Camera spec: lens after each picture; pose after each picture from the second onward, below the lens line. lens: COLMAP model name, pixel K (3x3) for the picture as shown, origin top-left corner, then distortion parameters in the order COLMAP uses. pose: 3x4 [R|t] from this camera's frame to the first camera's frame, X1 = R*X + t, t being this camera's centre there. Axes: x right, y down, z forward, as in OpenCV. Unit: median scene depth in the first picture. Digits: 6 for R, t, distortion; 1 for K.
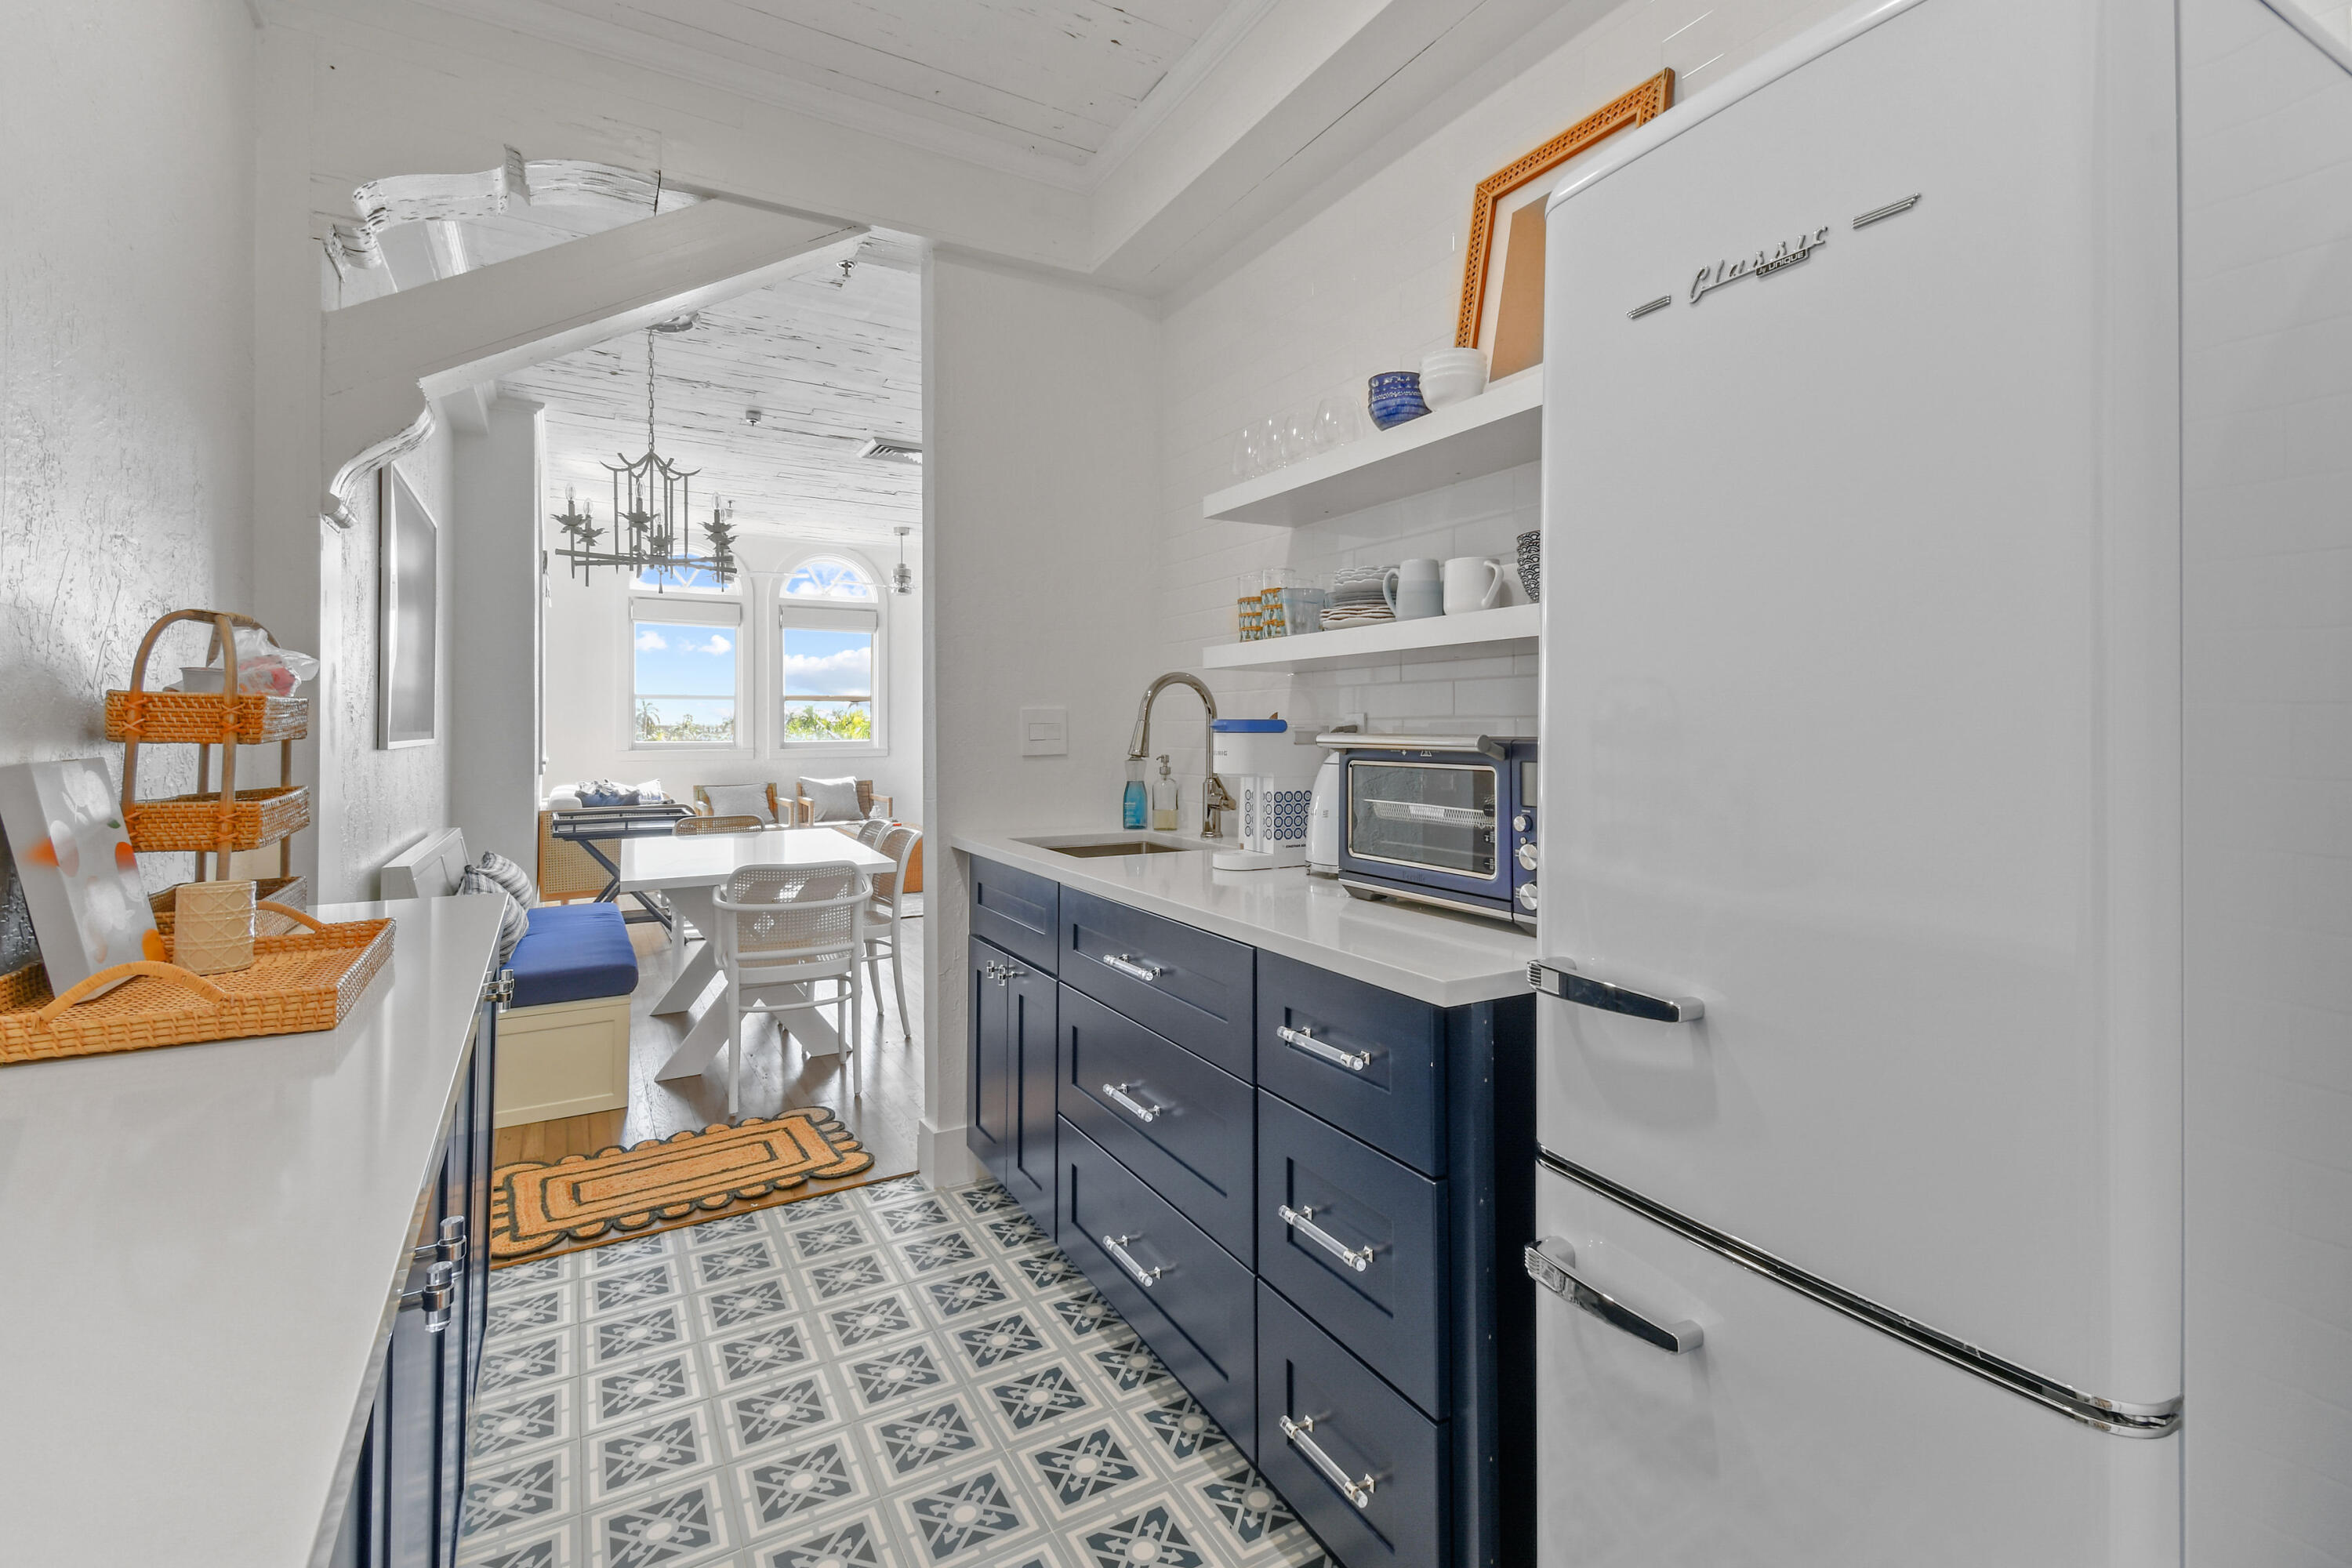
lens RADIAL K [[1037.6, 0, 1154.5], [0, 1037.6, 720.4], [0, 0, 1]] dist [0.048945, -0.021457]
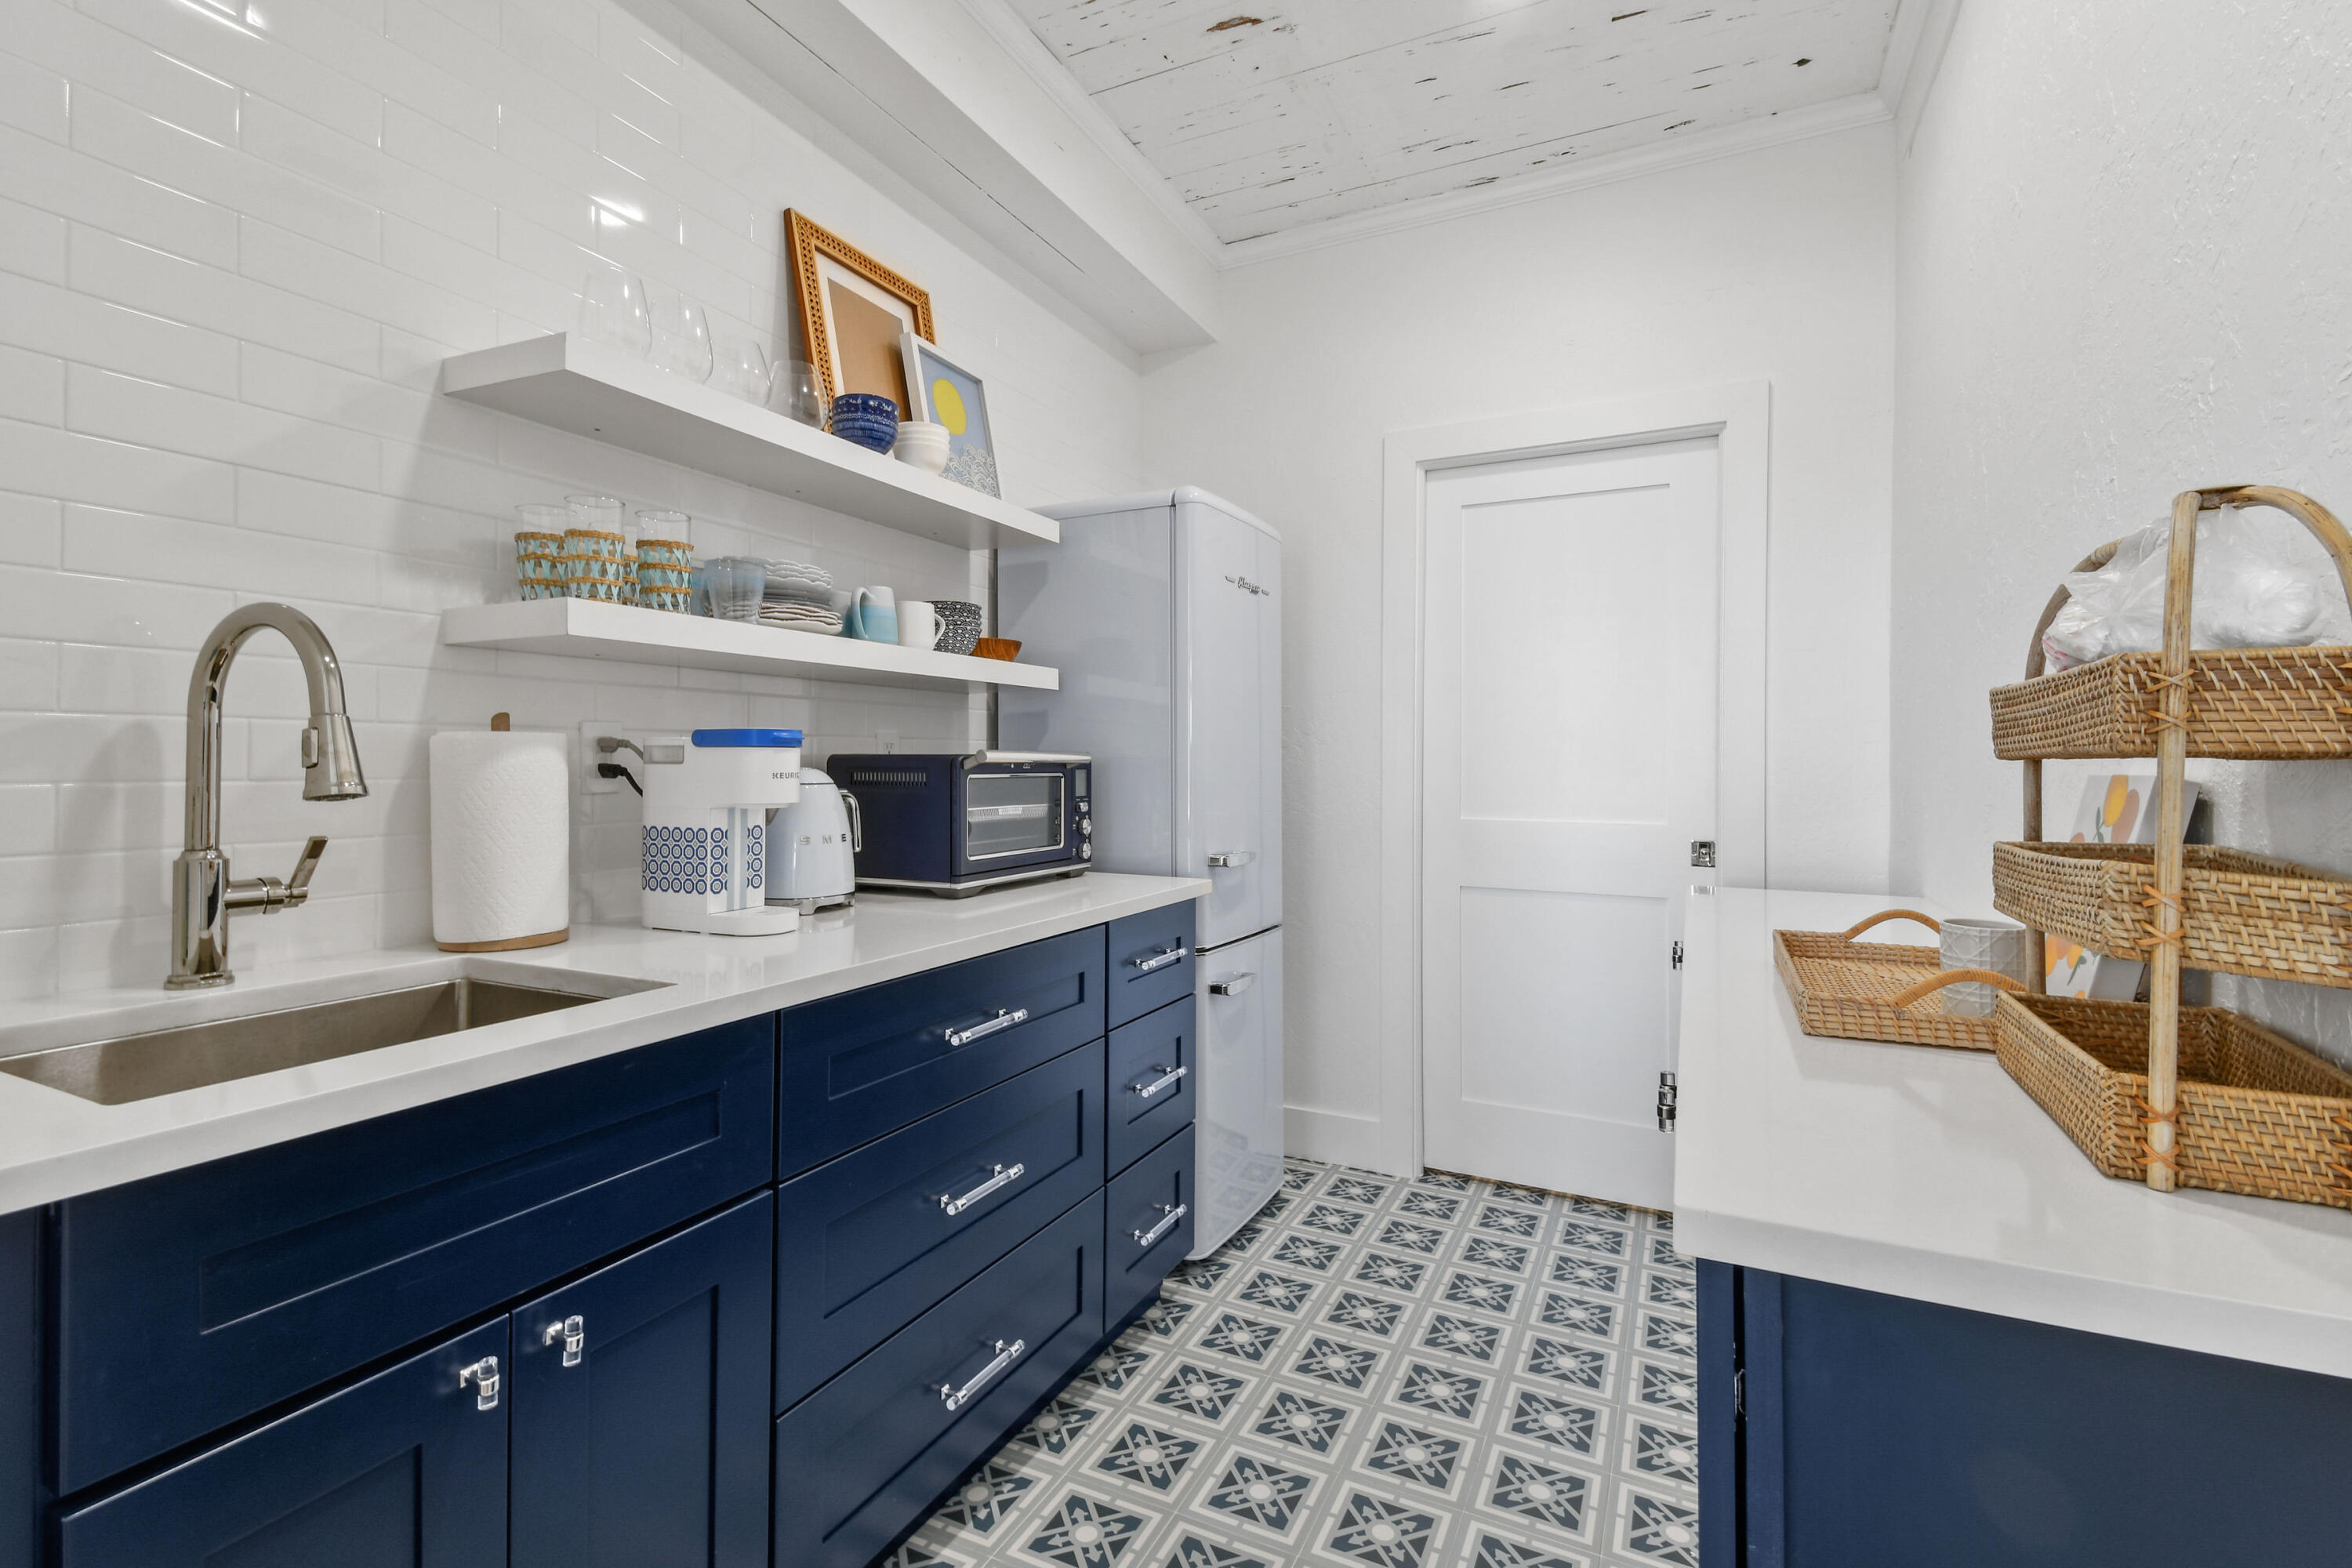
lens RADIAL K [[1054.5, 0, 1186.9], [0, 1054.5, 767.9], [0, 0, 1]] dist [0.038168, -0.000846]
pose [[-0.565753, -0.009947, 0.824515, -0.302936], [-0.010944, 0.999930, 0.004554, 0.008040], [-0.824502, -0.006447, -0.565822, 0.500315]]
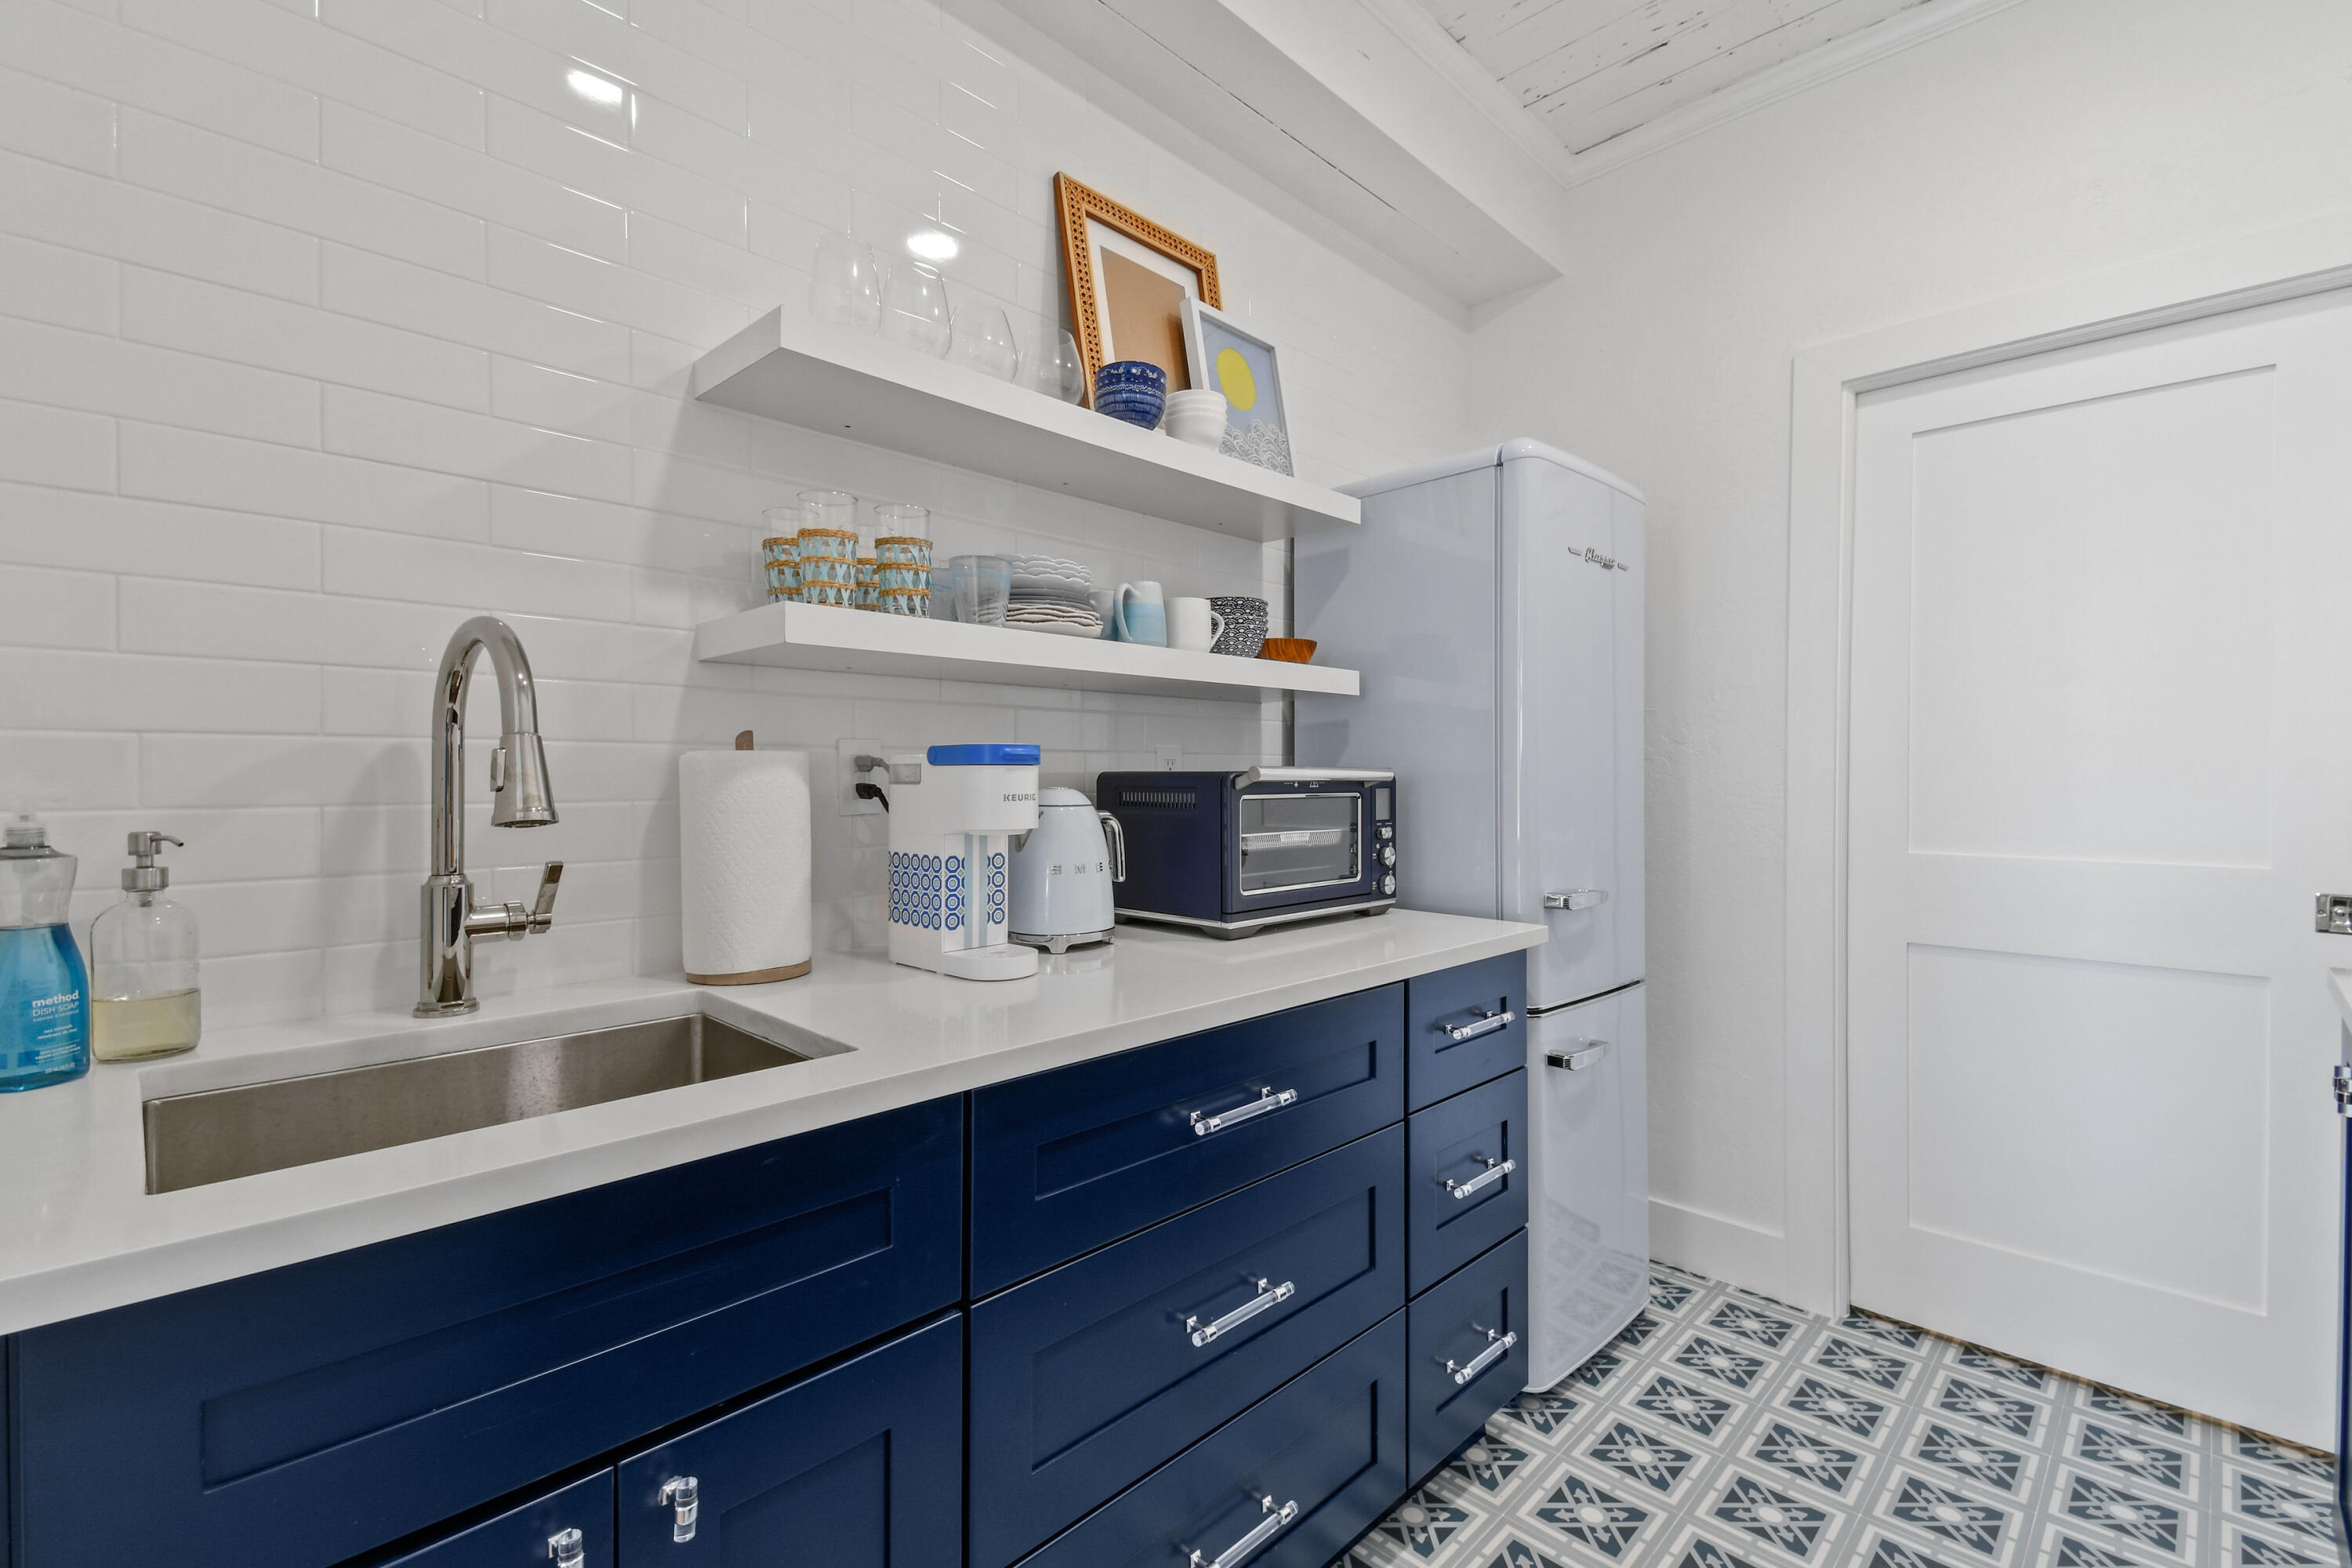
lens RADIAL K [[1031.3, 0, 1191.9], [0, 1031.3, 787.1], [0, 0, 1]] dist [0.050611, -0.025012]
pose [[-0.276985, -0.014331, 0.960767, -0.243777], [-0.007392, 0.999891, 0.012783, 0.006614], [-0.960846, -0.003561, -0.277061, 0.451236]]
